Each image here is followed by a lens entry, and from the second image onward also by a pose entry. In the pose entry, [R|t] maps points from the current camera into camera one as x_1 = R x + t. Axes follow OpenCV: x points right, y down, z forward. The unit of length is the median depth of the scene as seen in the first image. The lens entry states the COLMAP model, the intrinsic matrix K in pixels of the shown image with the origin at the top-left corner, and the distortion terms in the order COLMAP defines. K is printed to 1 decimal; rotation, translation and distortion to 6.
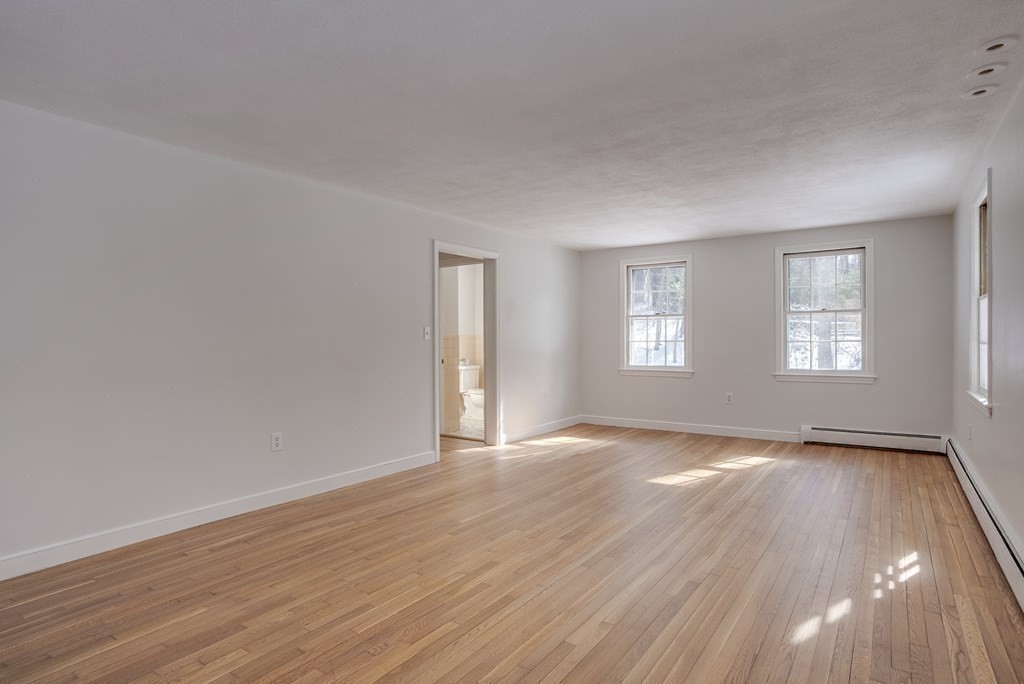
lens RADIAL K [[547.1, 0, 512.0], [0, 547.1, 342.0], [0, 0, 1]] dist [-0.055219, 0.028470]
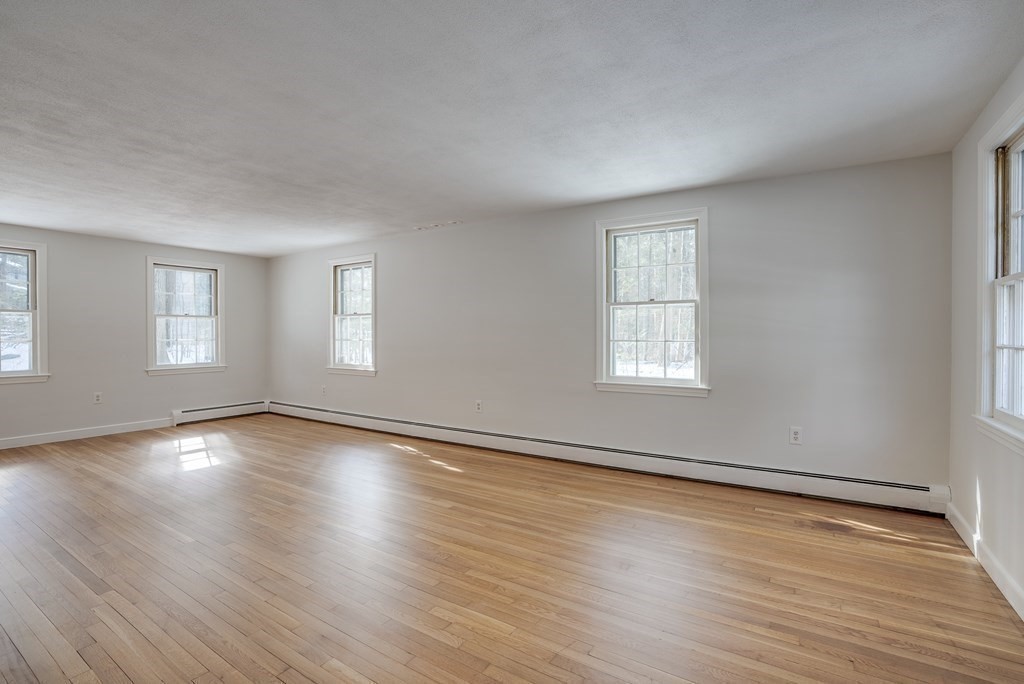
lens RADIAL K [[469.7, 0, 512.0], [0, 469.7, 342.0], [0, 0, 1]] dist [-0.073478, 0.028518]
pose [[-0.022764, -0.007842, 0.999710, -0.718566], [0.006497, 0.999947, 0.007992, -0.001295], [-0.999720, 0.006677, -0.022712, 0.411918]]
